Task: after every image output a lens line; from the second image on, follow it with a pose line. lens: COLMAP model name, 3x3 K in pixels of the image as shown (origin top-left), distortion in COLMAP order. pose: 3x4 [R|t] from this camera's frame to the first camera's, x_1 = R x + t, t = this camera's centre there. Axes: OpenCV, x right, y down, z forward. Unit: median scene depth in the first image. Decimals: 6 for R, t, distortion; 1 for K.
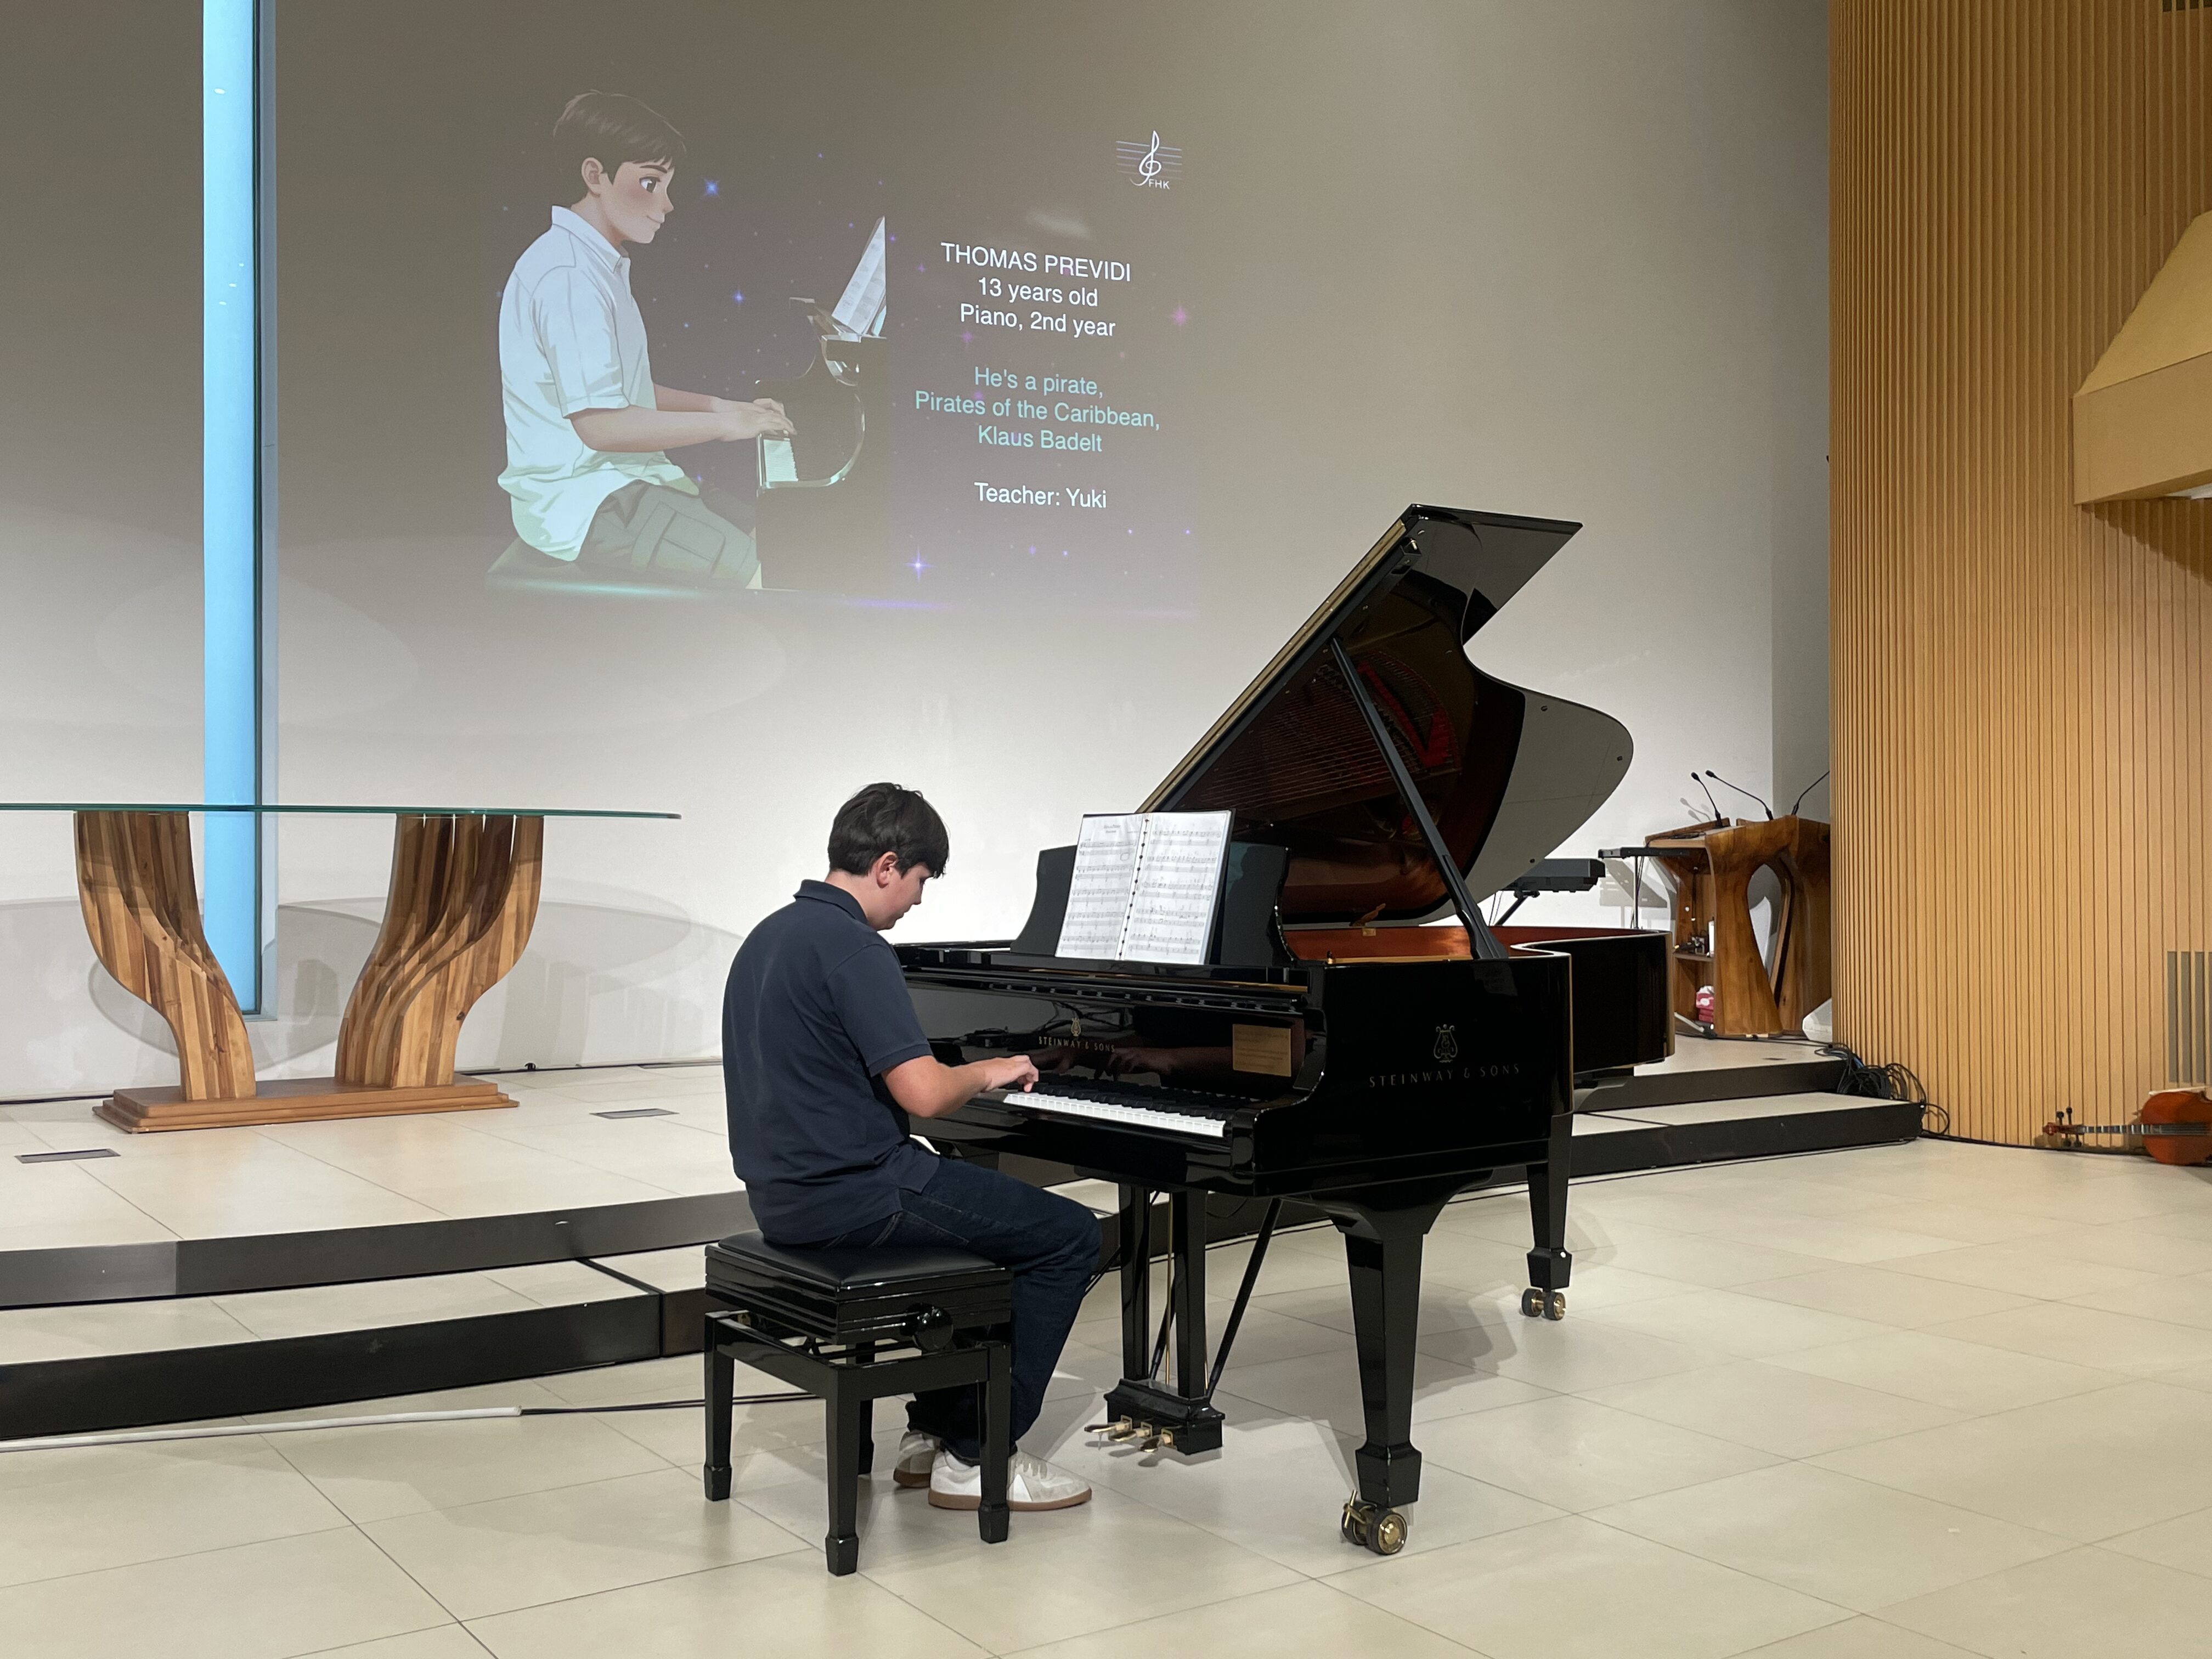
lens RADIAL K [[2110.4, 0, 1104.8], [0, 2110.4, 822.3], [0, 0, 1]] dist [0.054676, 0.000000]
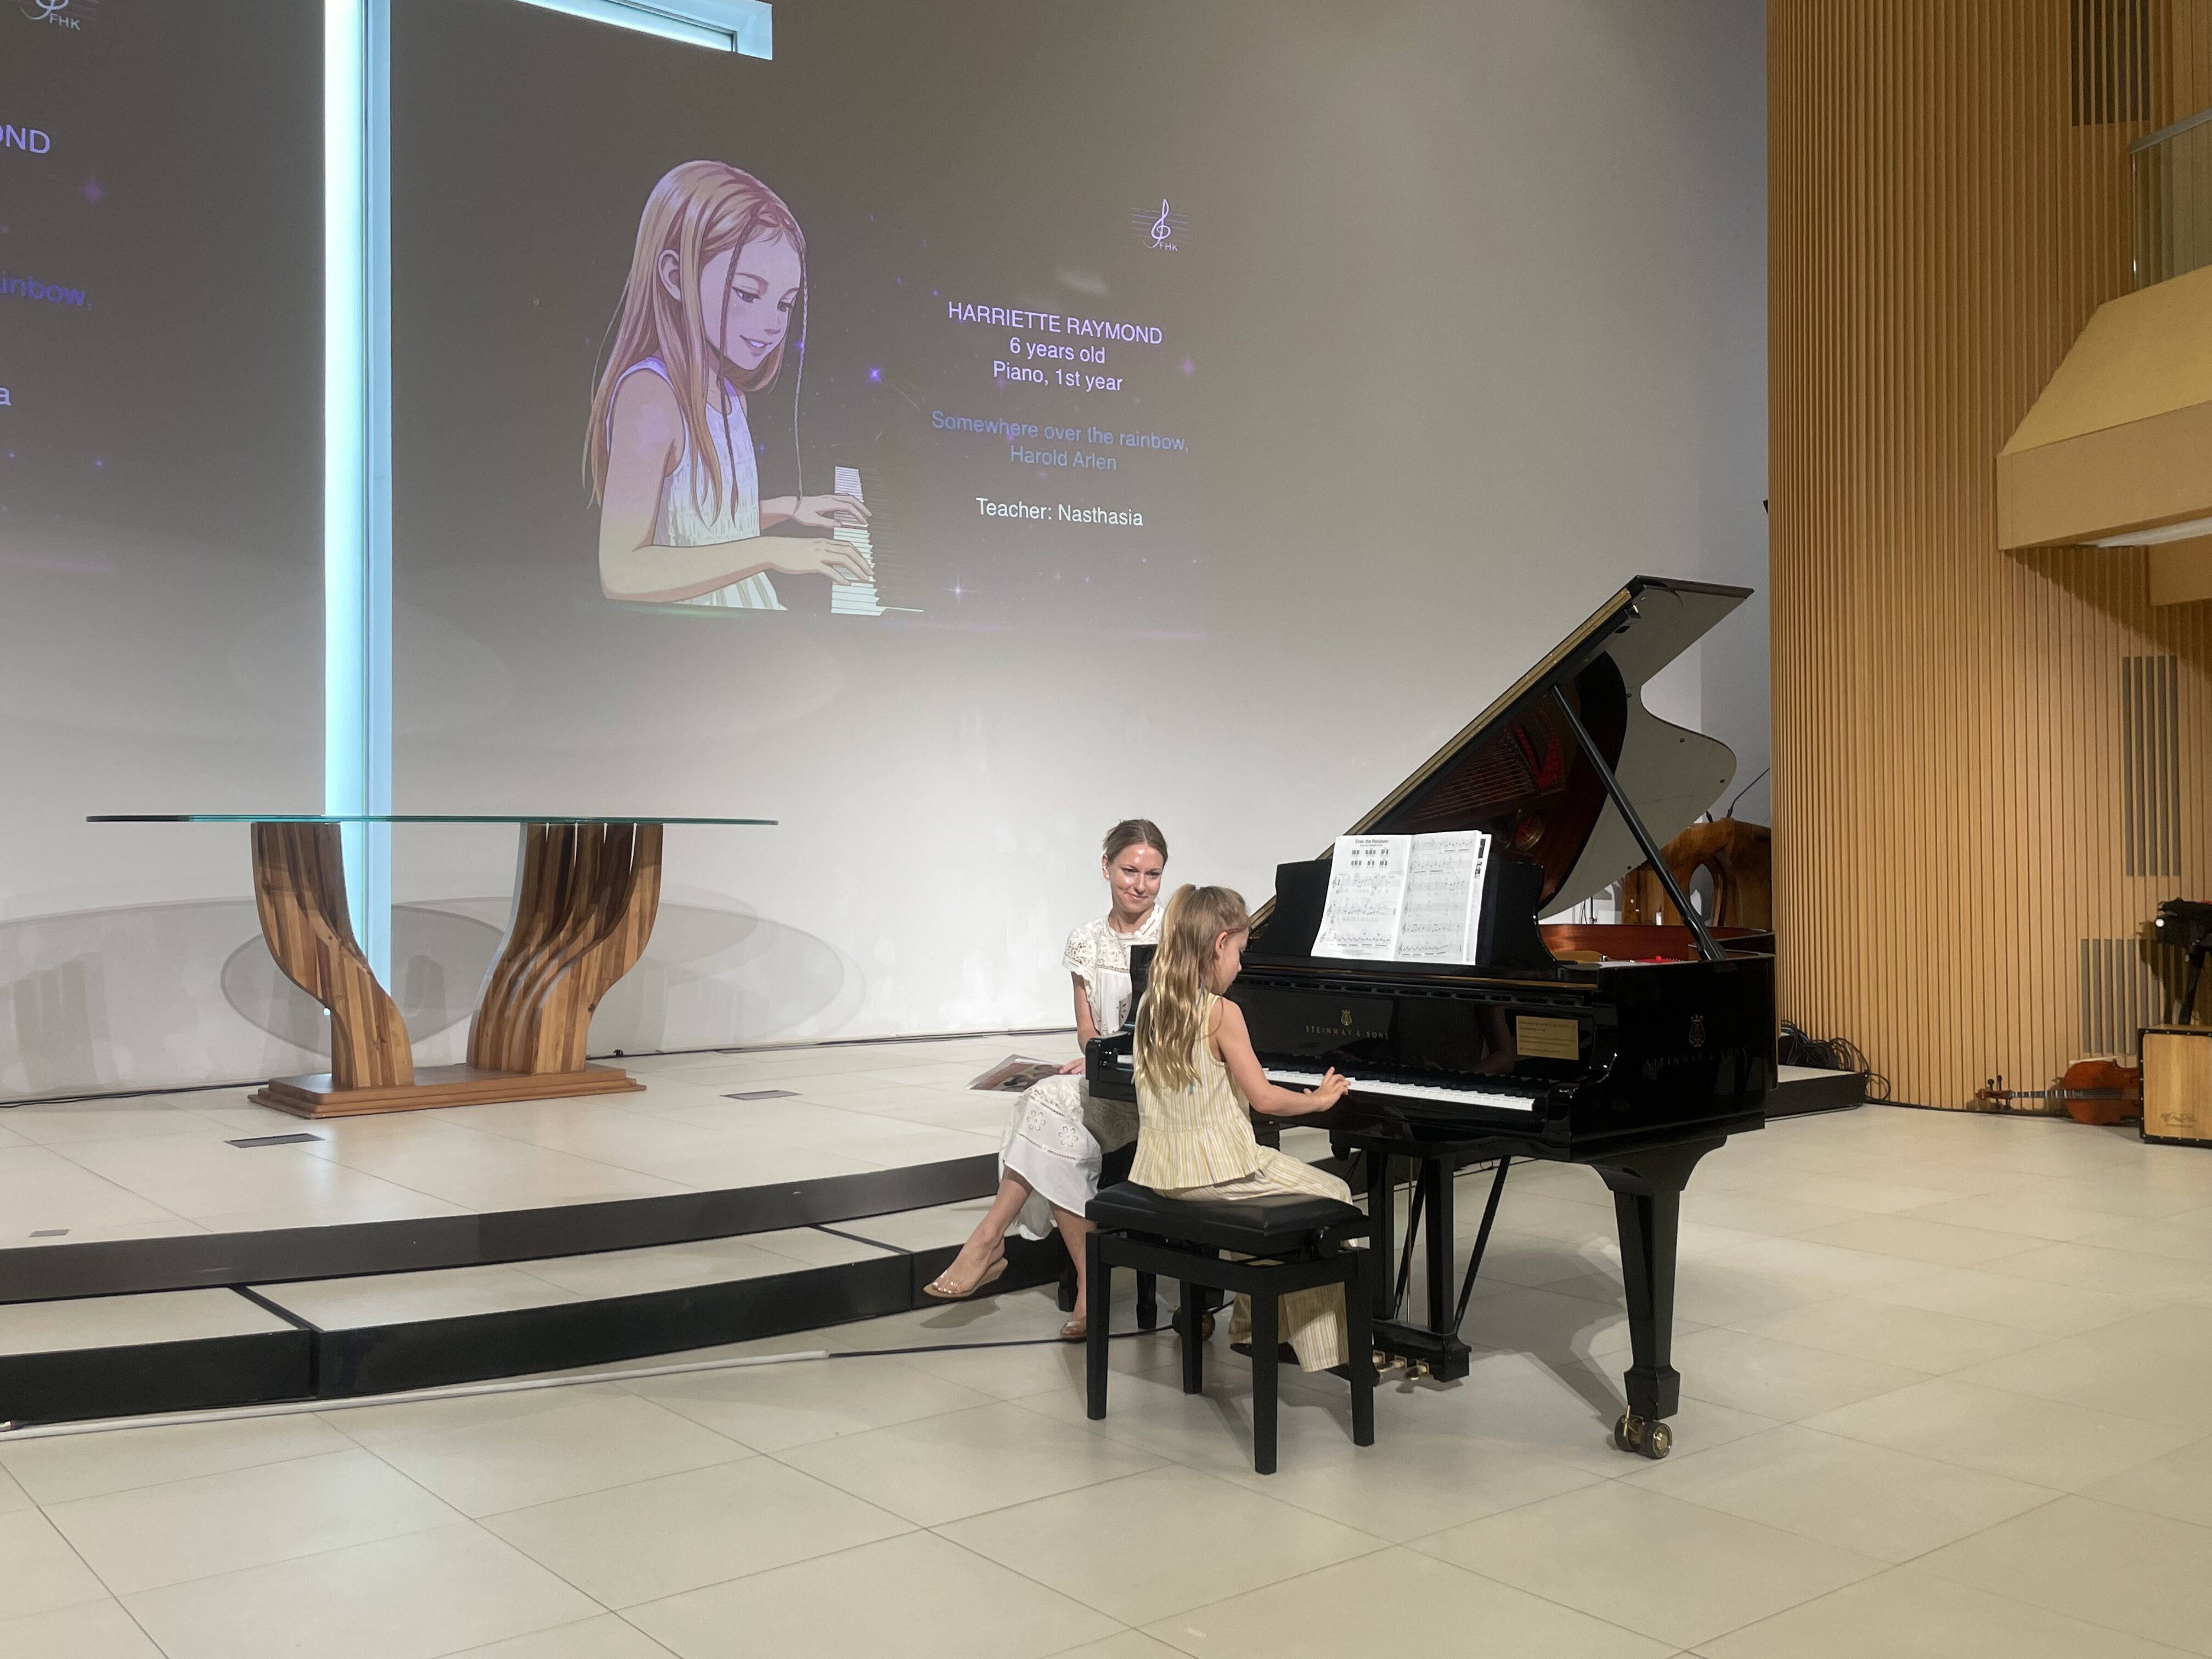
lens RADIAL K [[1988.0, 0, 1117.8], [0, 1988.0, 807.9], [0, 0, 1]] dist [0.080772, -0.059674]
pose [[0.996762, -0.000182, 0.080405, -0.118377], [0.000392, 0.999997, -0.002590, -0.008602], [-0.080404, 0.002613, 0.996759, -0.047638]]
